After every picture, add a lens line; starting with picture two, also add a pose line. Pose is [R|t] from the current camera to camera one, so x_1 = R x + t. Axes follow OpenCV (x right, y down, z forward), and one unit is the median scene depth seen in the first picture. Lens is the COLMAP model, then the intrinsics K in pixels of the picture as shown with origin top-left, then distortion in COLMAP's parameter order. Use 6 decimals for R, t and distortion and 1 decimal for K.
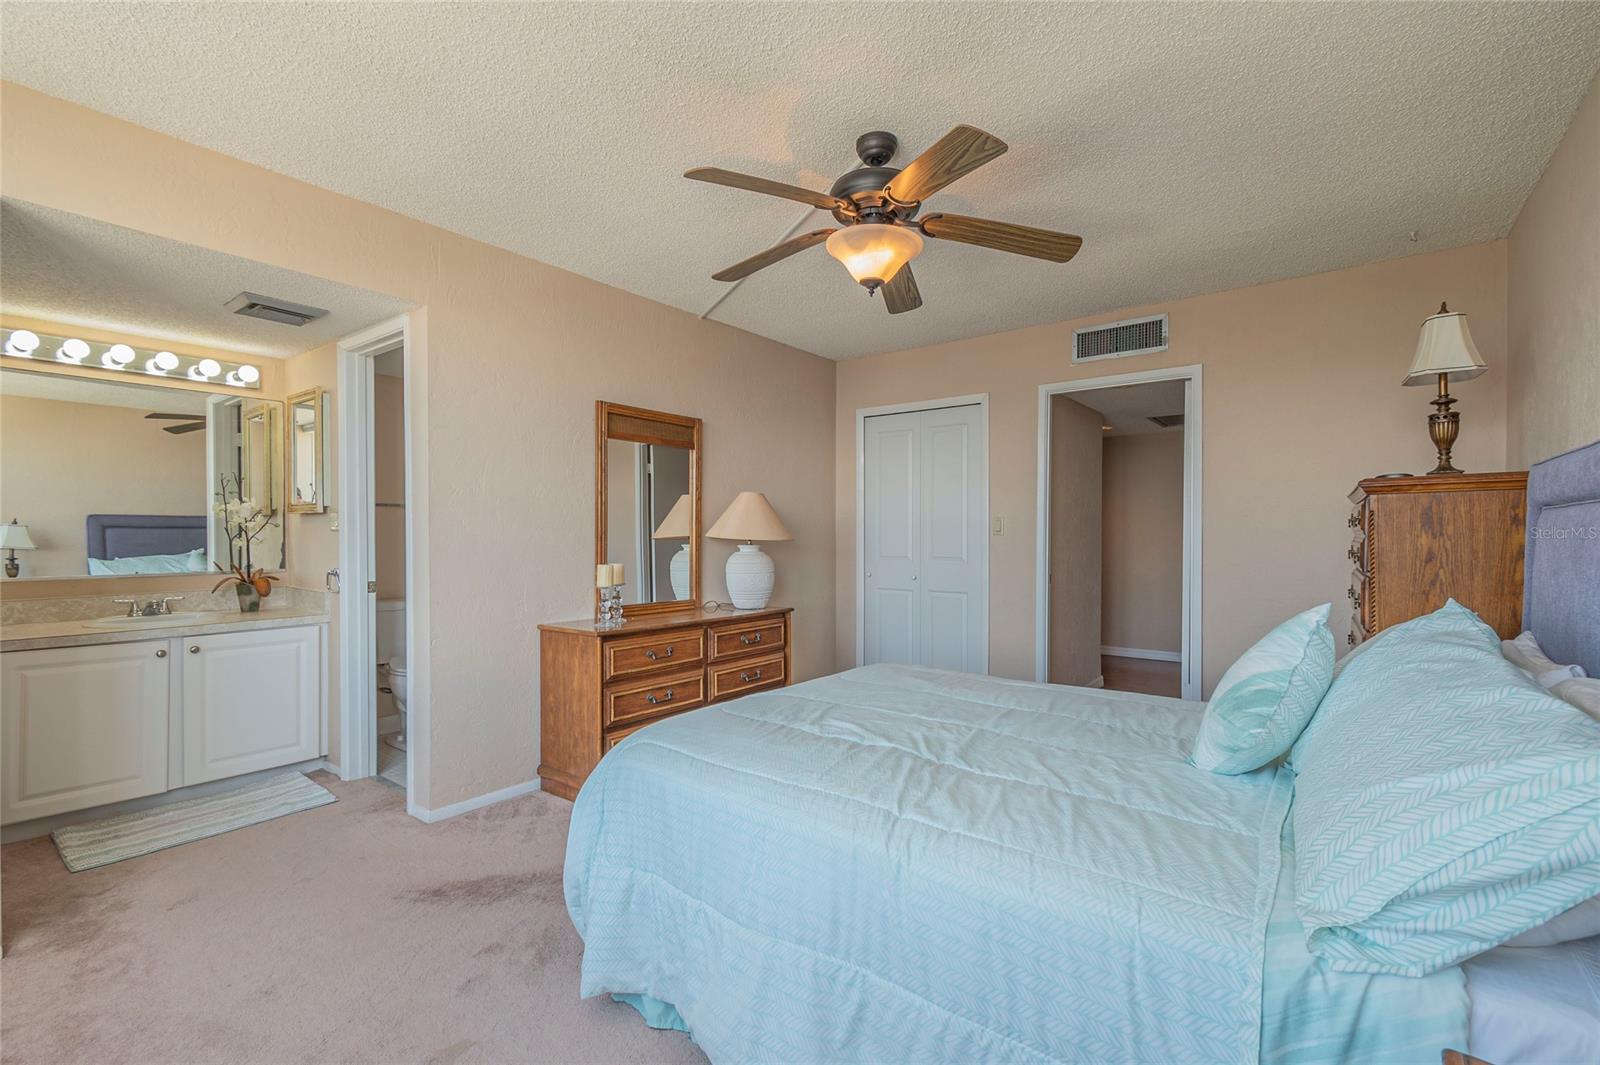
lens RADIAL K [[707.4, 0, 810.5], [0, 707.4, 540.7], [0, 0, 1]] dist [0.009430, -0.005057]
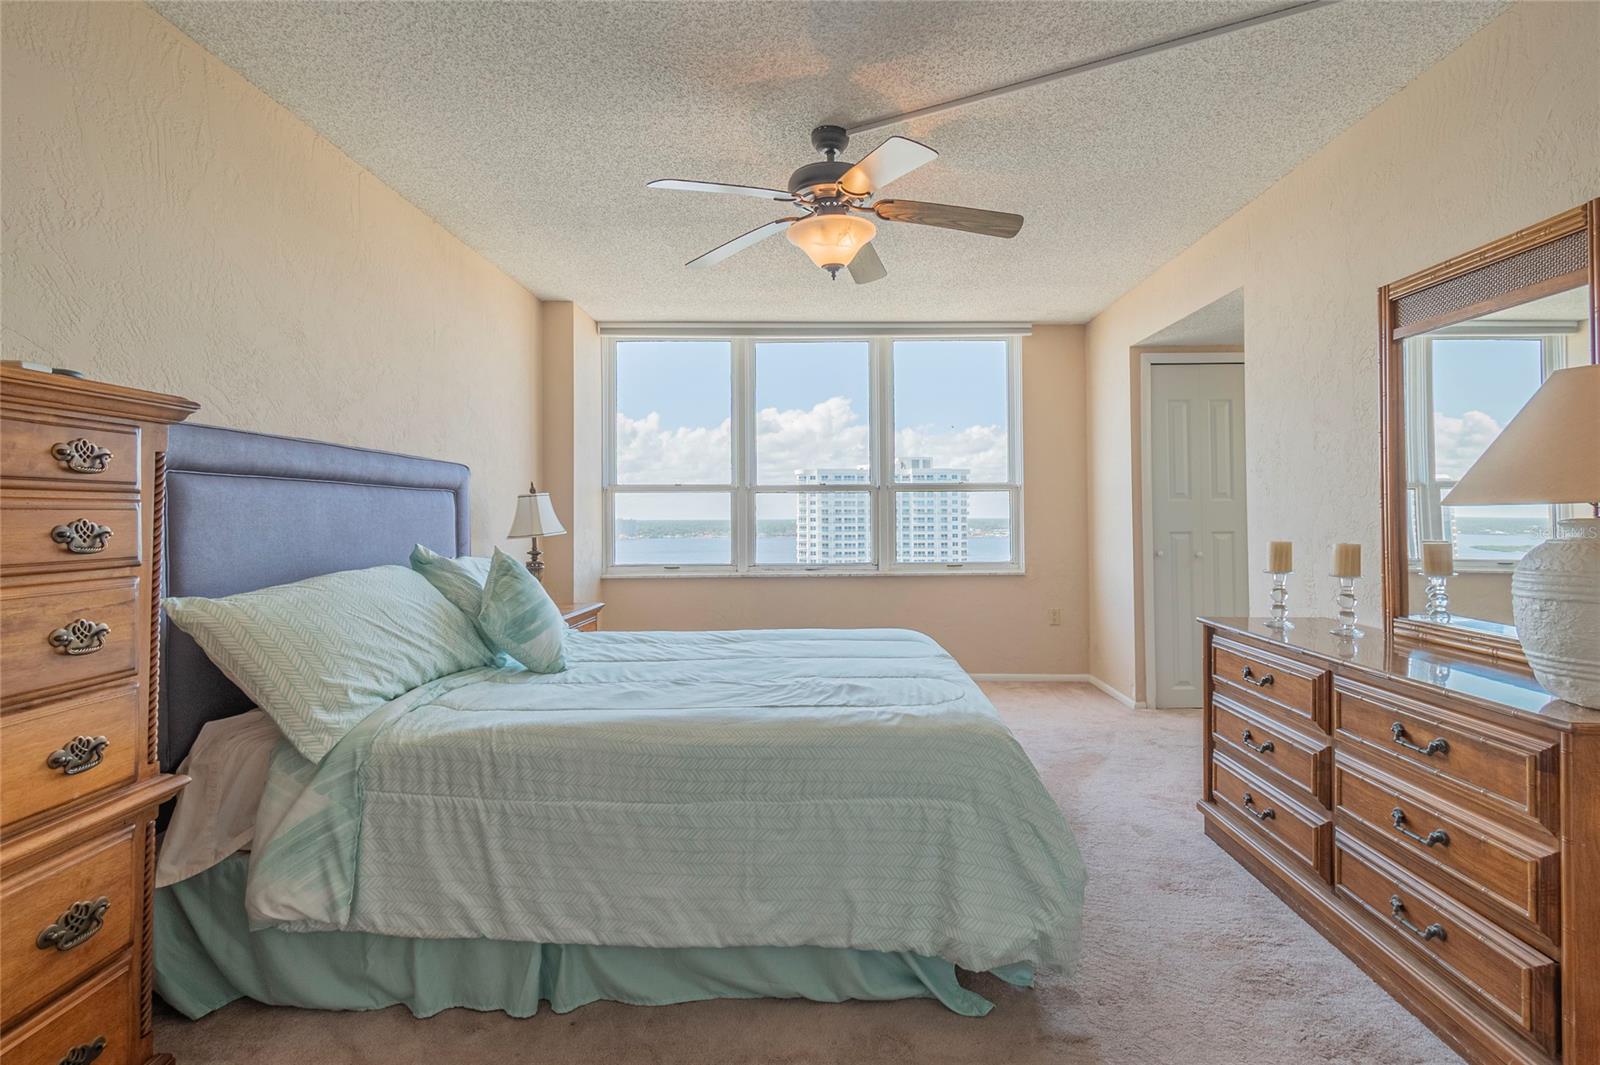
lens RADIAL K [[727.3, 0, 839.2], [0, 727.3, 499.1], [0, 0, 1]] dist [0.006838, -0.003947]
pose [[-0.783379, -0.007706, -0.621497, 0.547366], [0.001870, 0.999889, -0.014755, 0.003926], [0.621542, -0.012721, -0.783278, 1.377315]]
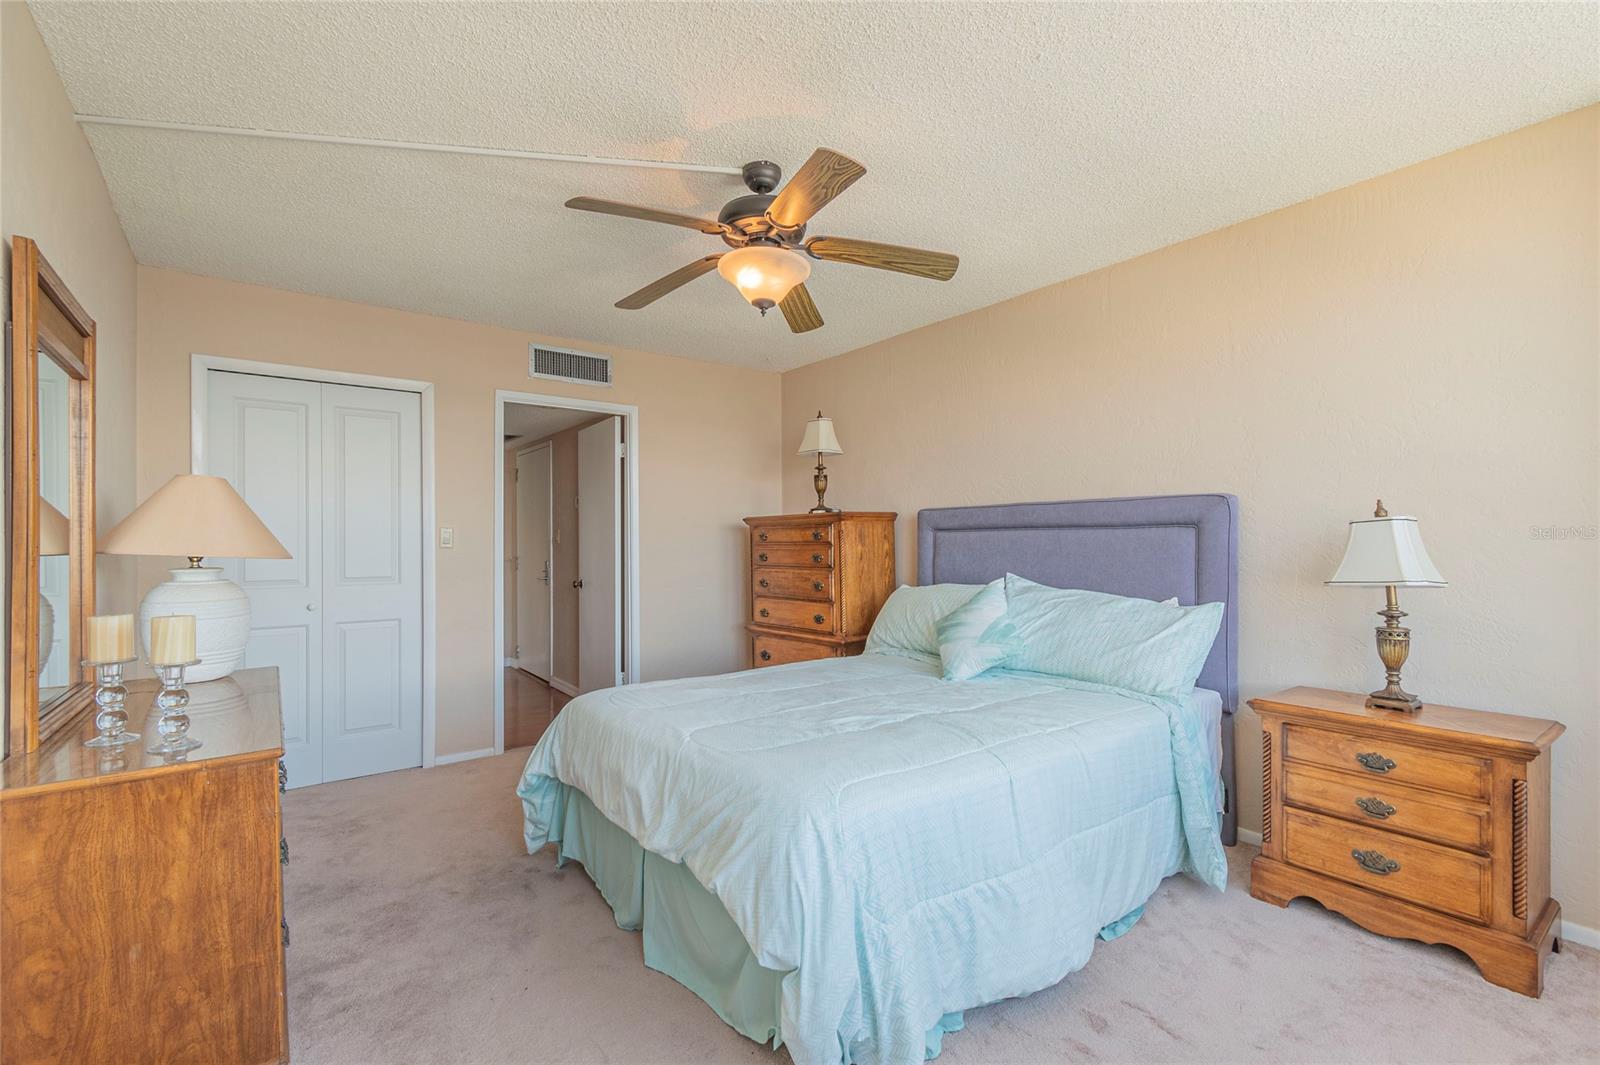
lens RADIAL K [[707.4, 0, 797.1], [0, 707.4, 534.0], [0, 0, 1]] dist [0.009430, -0.005057]
pose [[0.268532, 0.013409, 0.963178, -0.669466], [0.015876, 0.999706, -0.018344, -0.003641], [-0.963140, 0.020217, 0.268240, 0.507661]]
